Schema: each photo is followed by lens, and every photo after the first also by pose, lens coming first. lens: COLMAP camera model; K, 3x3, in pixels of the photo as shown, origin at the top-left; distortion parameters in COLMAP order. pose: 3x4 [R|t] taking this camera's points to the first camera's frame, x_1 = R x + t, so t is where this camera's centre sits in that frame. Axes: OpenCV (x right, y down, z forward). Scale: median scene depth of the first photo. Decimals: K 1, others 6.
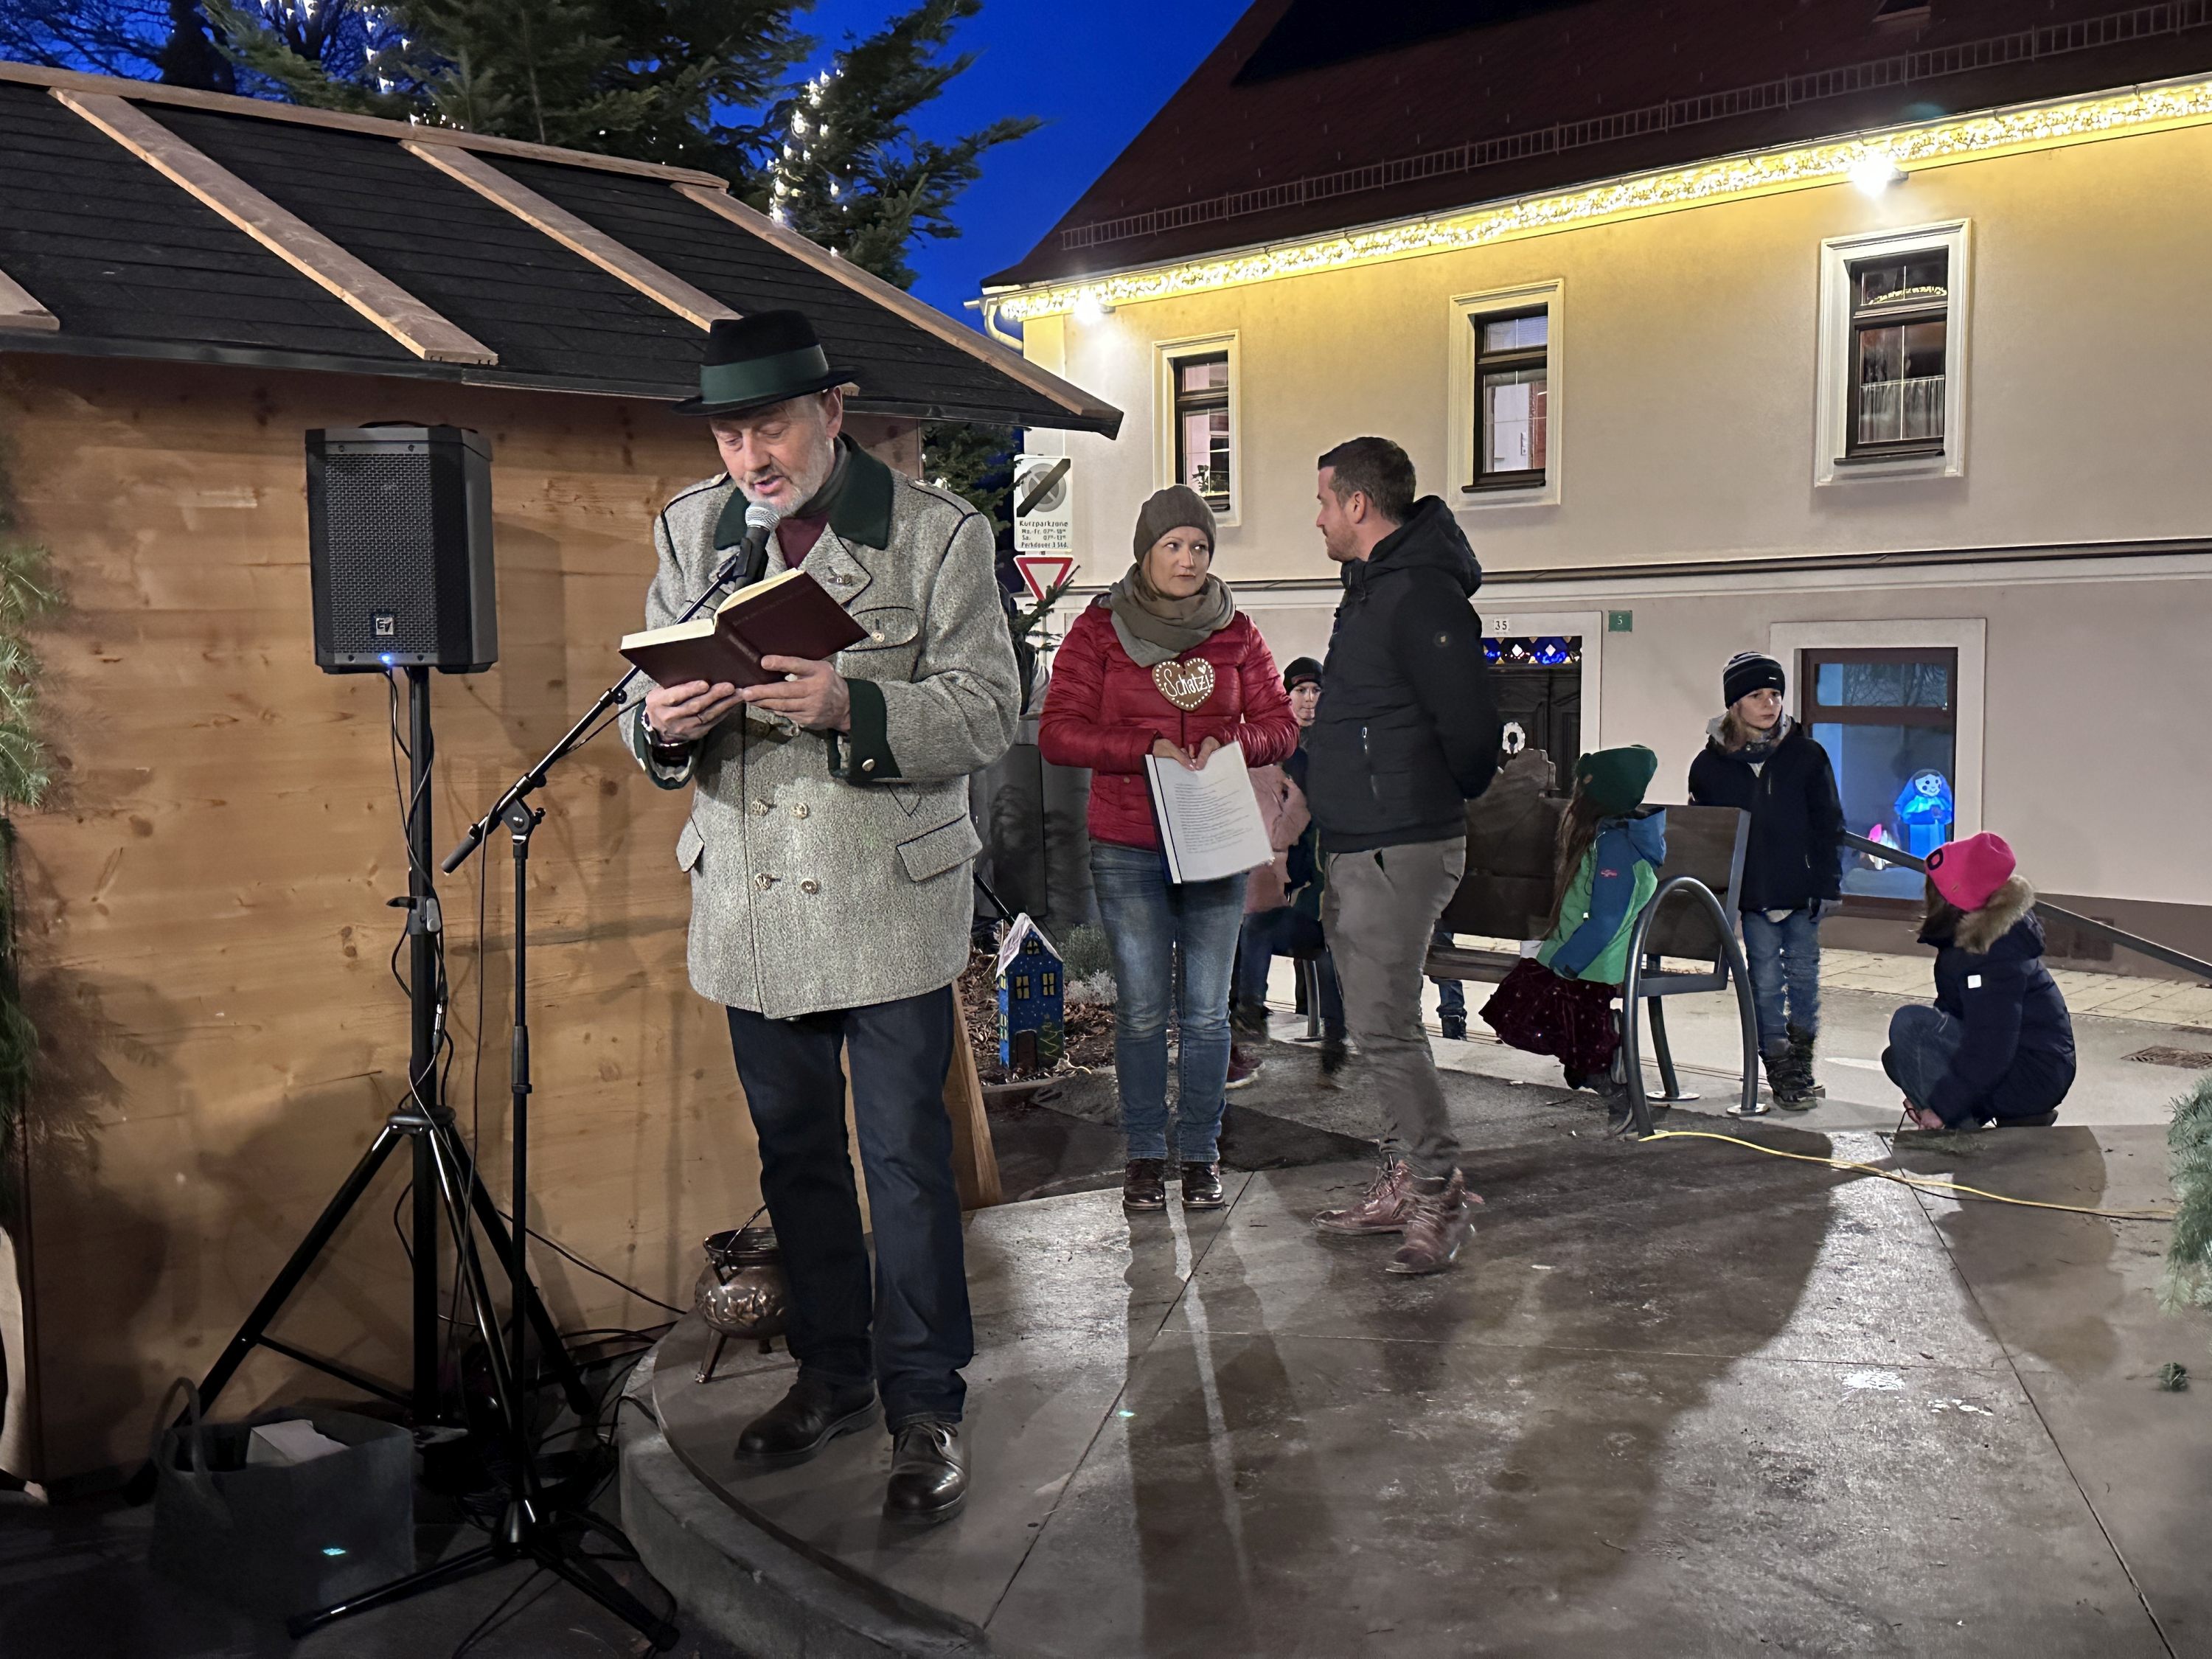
lens RADIAL K [[2451.5, 0, 1117.2], [0, 2451.5, 842.9], [0, 0, 1]] dist [0.208915, -0.458231]
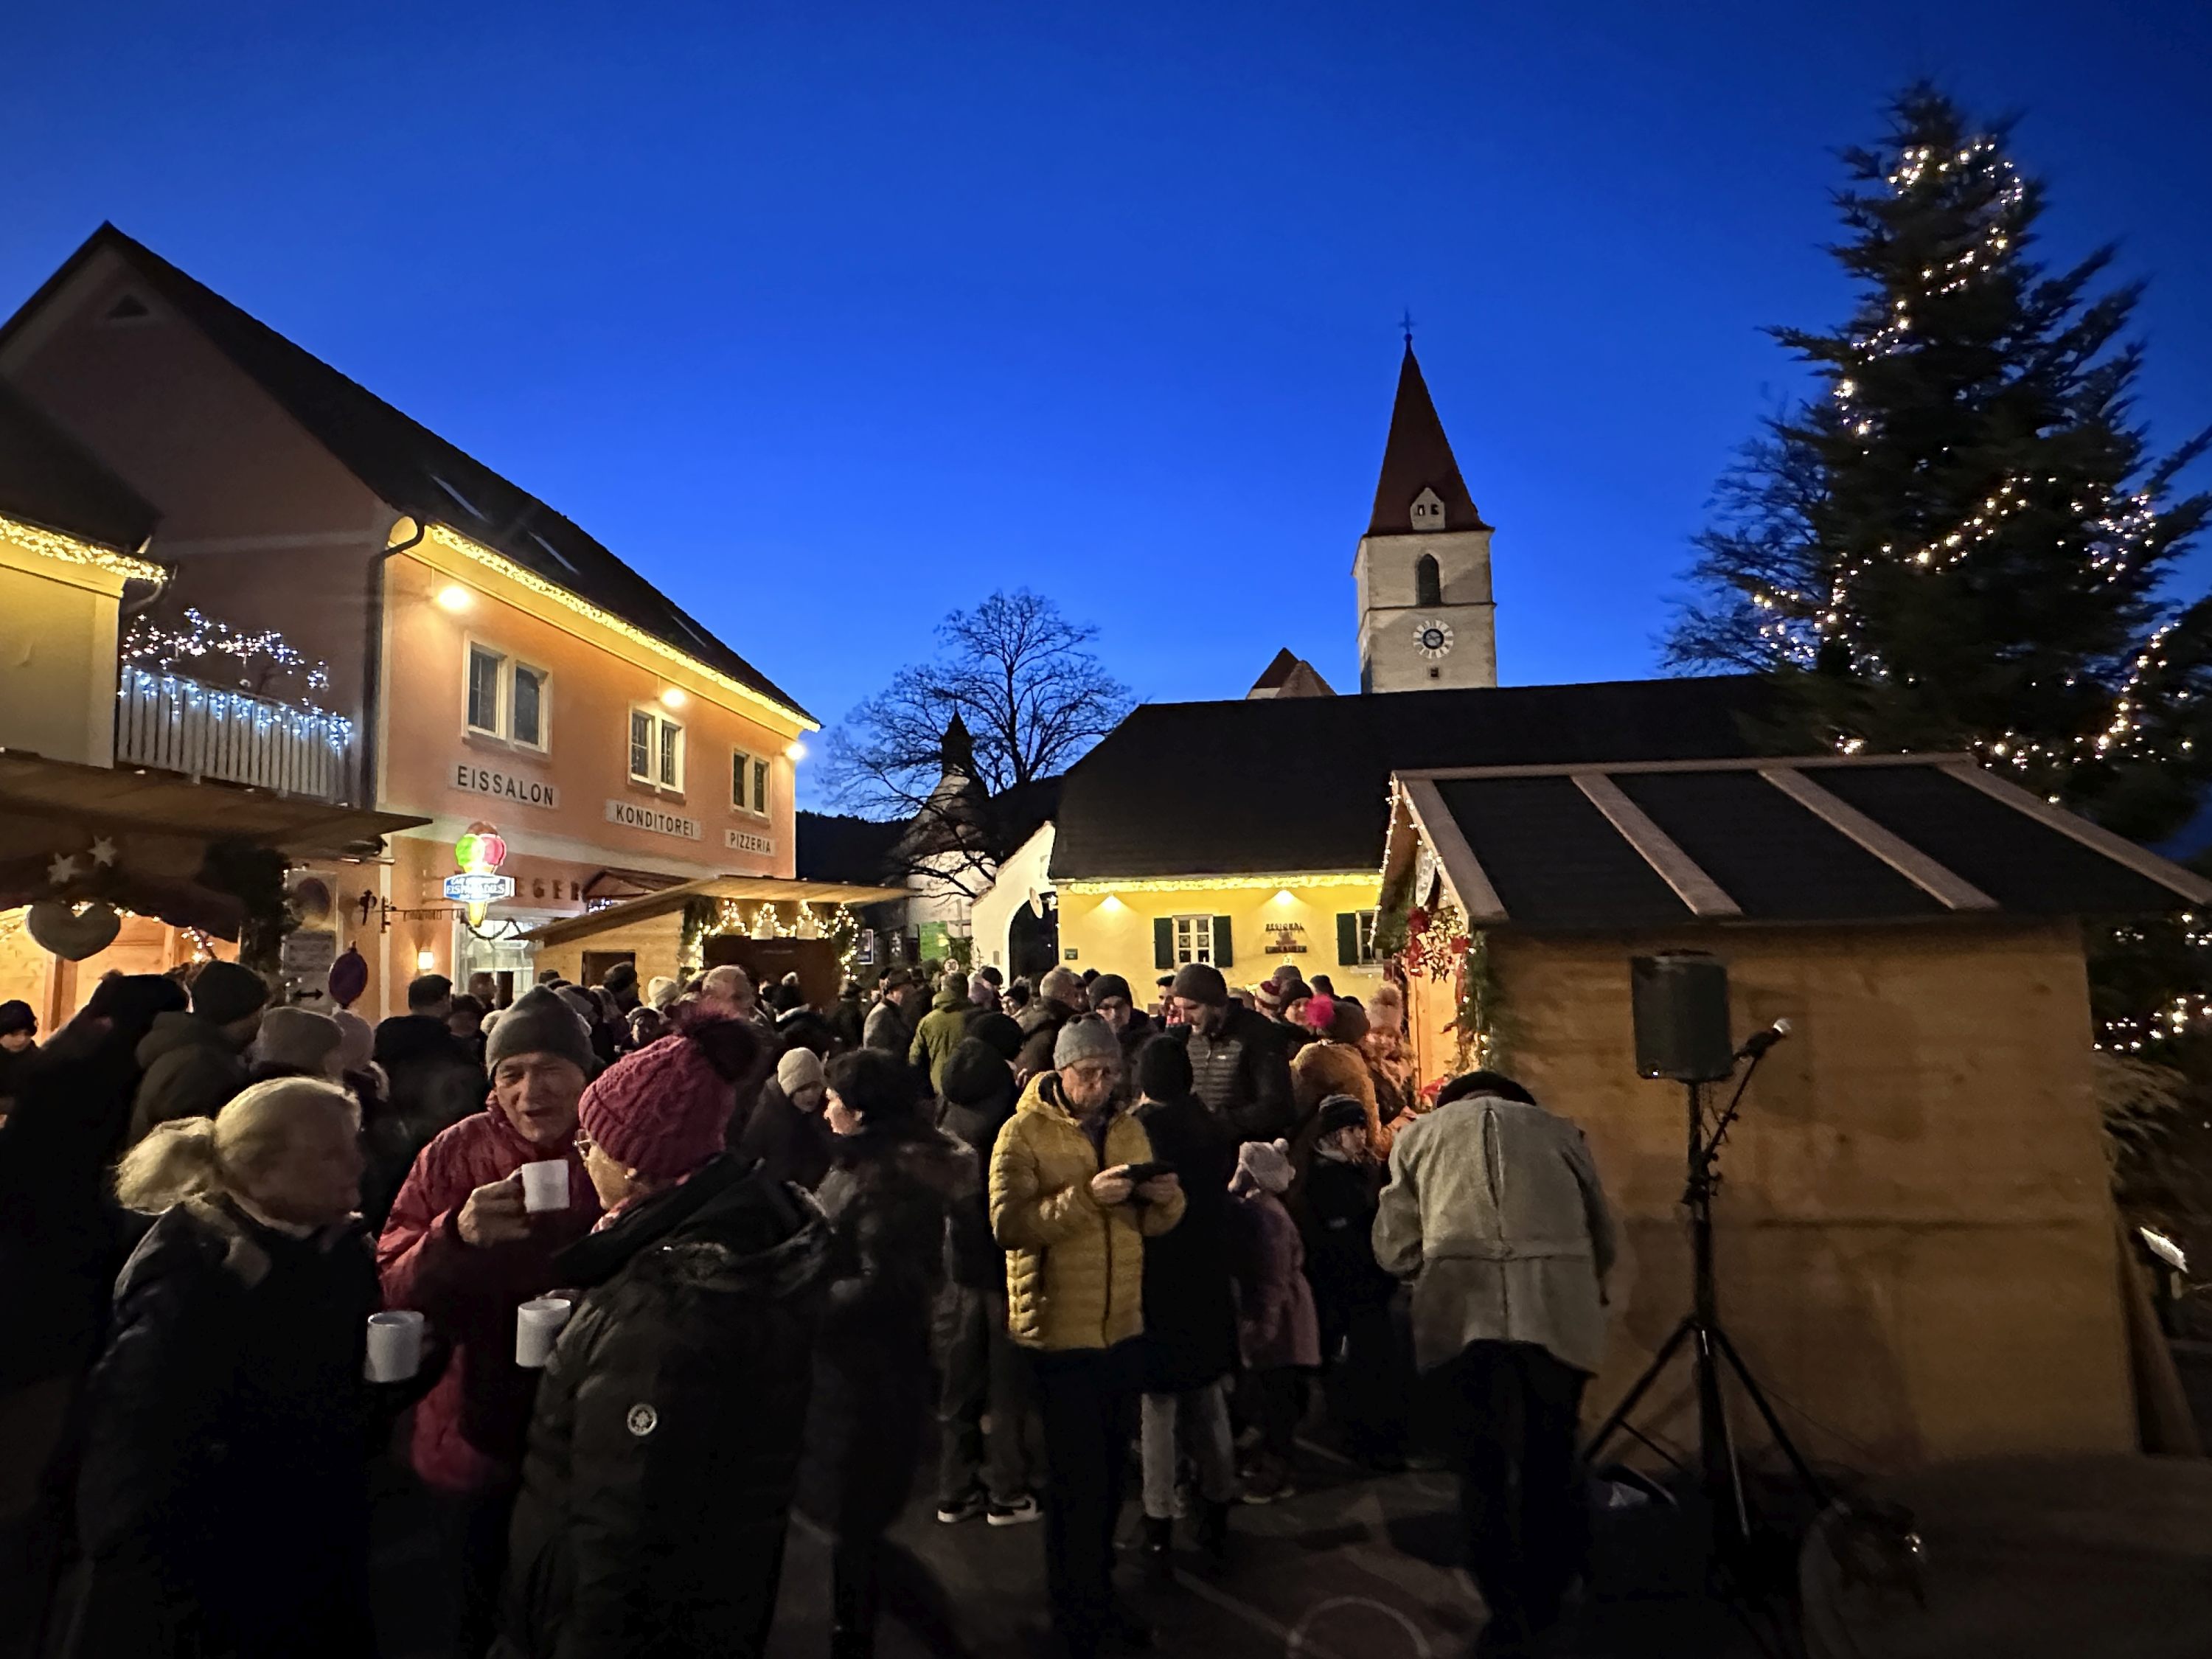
lens RADIAL K [[1305.8, 0, 1101.5], [0, 1305.8, 838.1], [0, 0, 1]] dist [-0.004415, -0.003015]
pose [[0.637633, -0.072812, -0.766892, 0.181934], [-0.054265, 0.988805, -0.138999, -0.076490], [0.768427, 0.130245, 0.626543, 0.003291]]
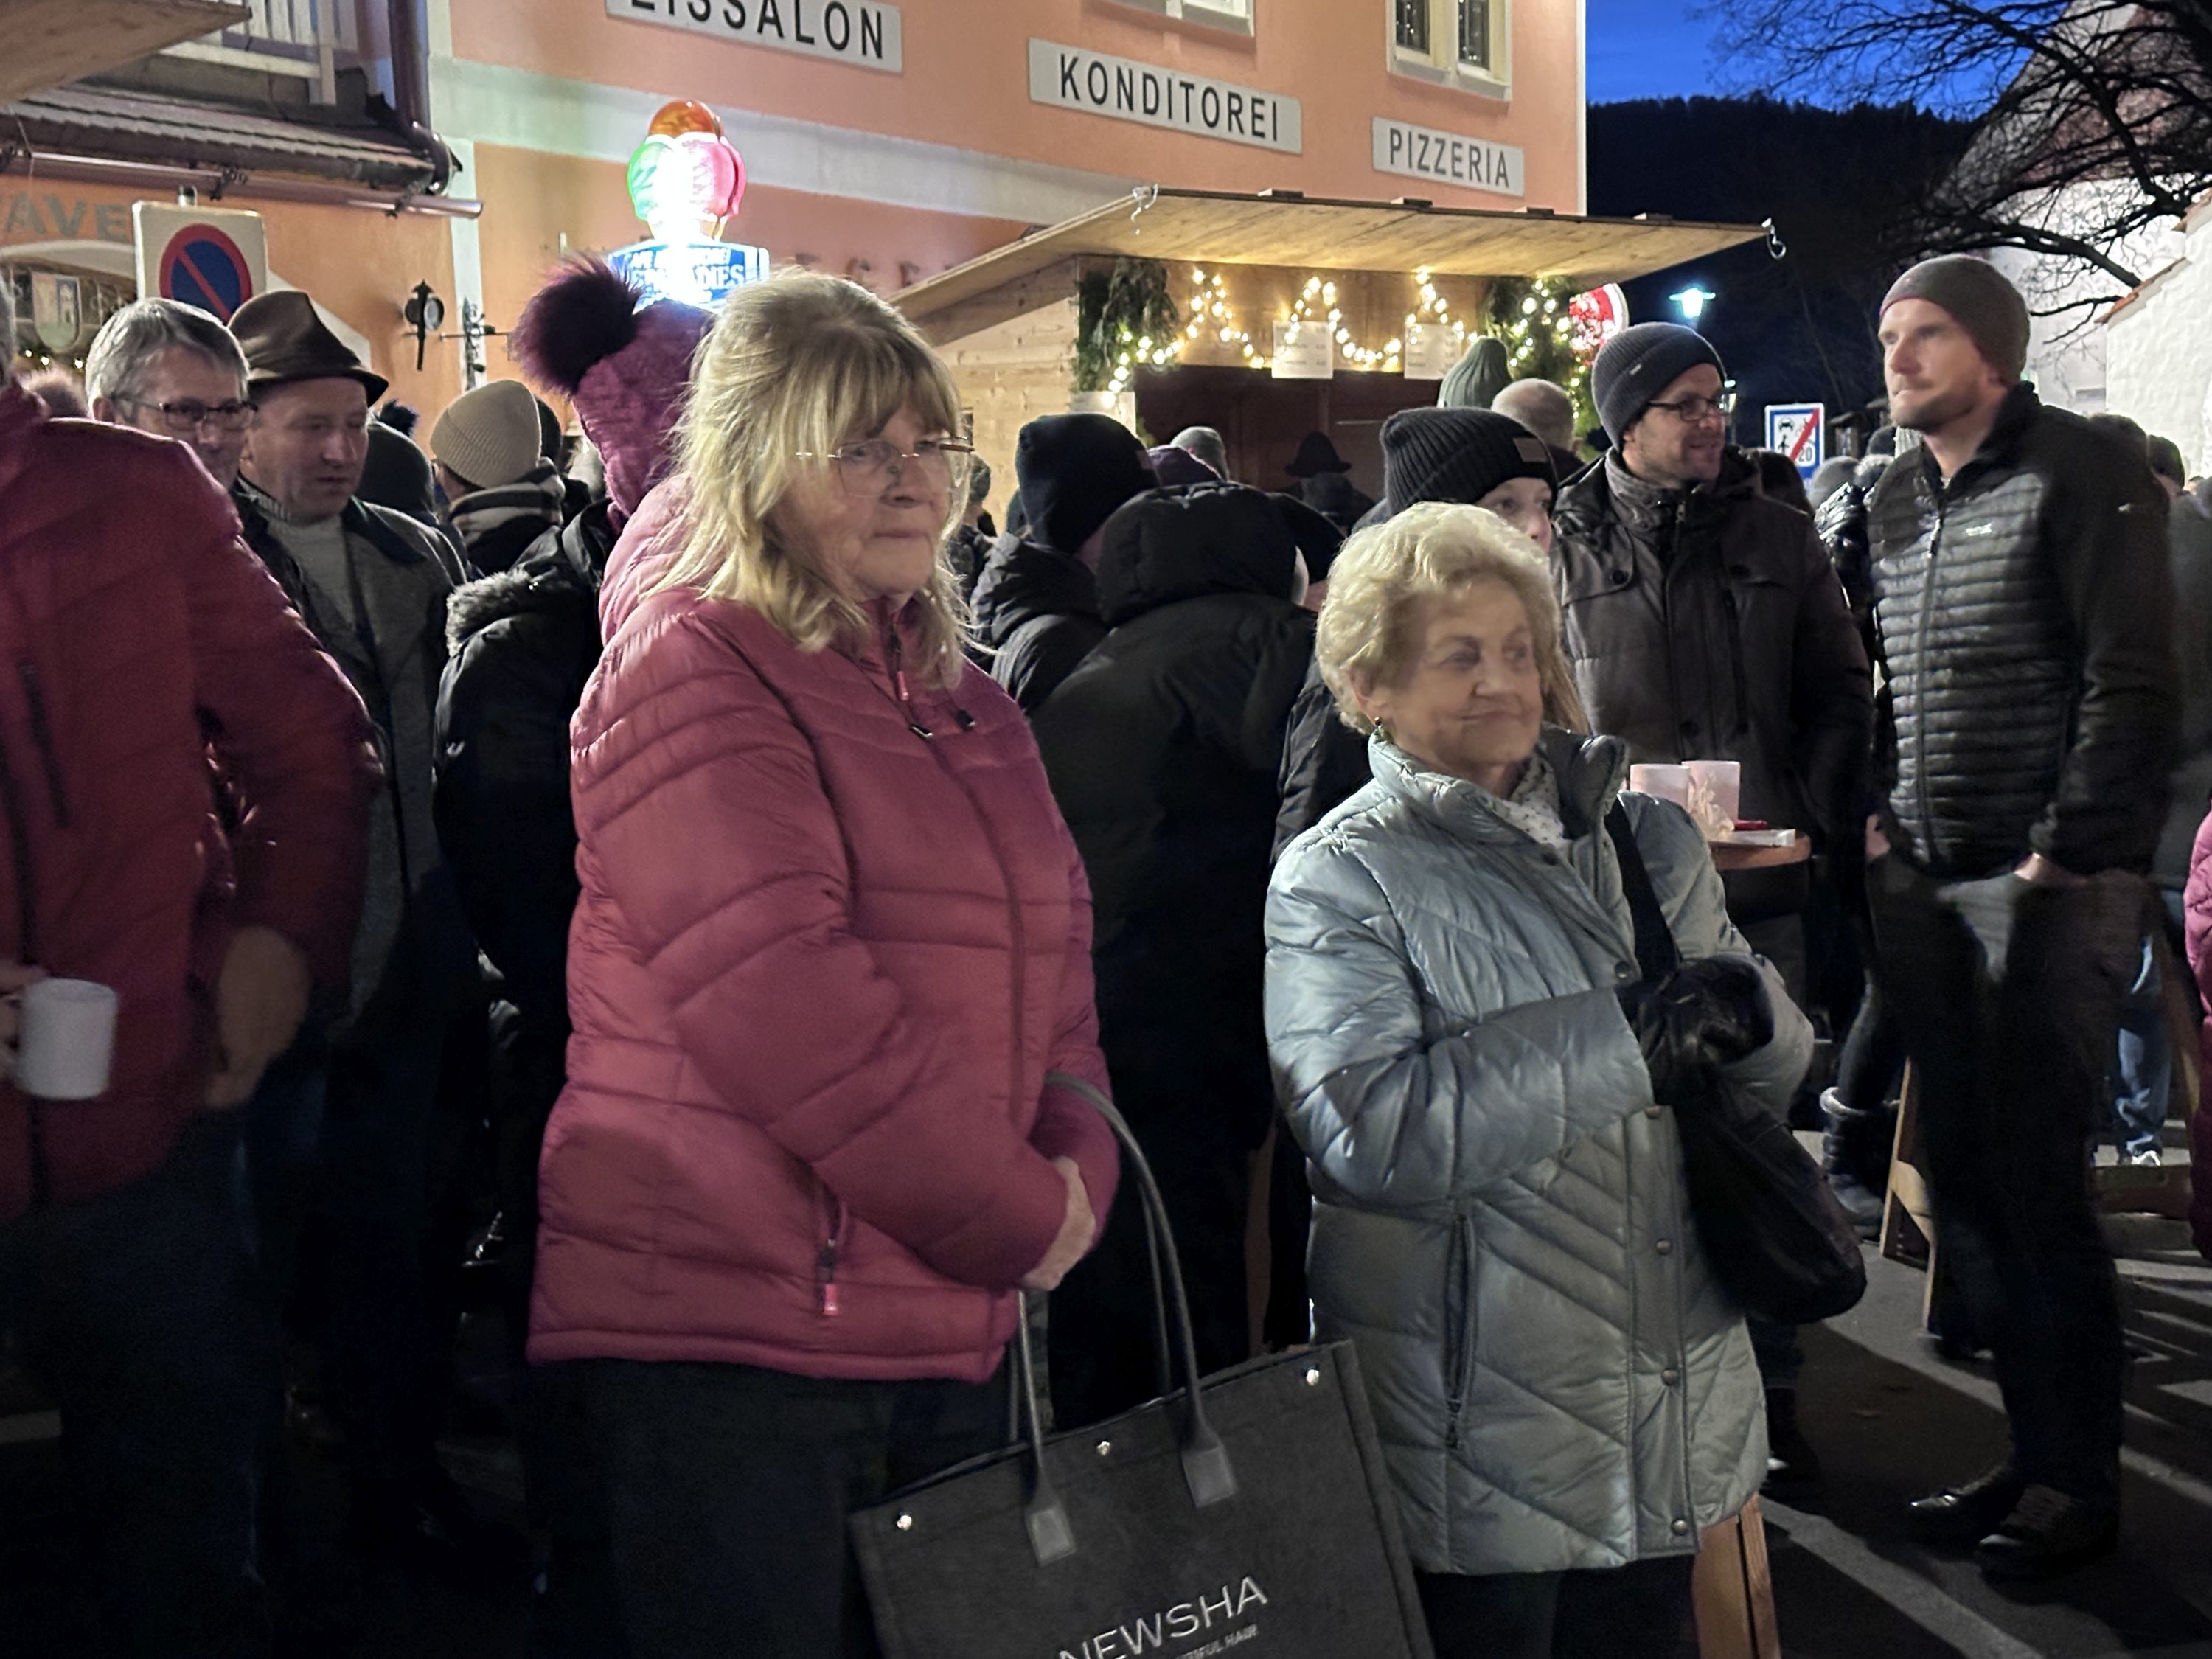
lens RADIAL K [[3680.6, 0, 1106.4], [0, 3680.6, 866.0], [0, 0, 1]] dist [0.156214, -0.008099]
pose [[0.291514, 0.085530, -0.952735, 0.290727], [-0.068725, 0.995293, 0.068322, -0.020092], [0.954095, 0.045560, 0.296020, 0.237611]]
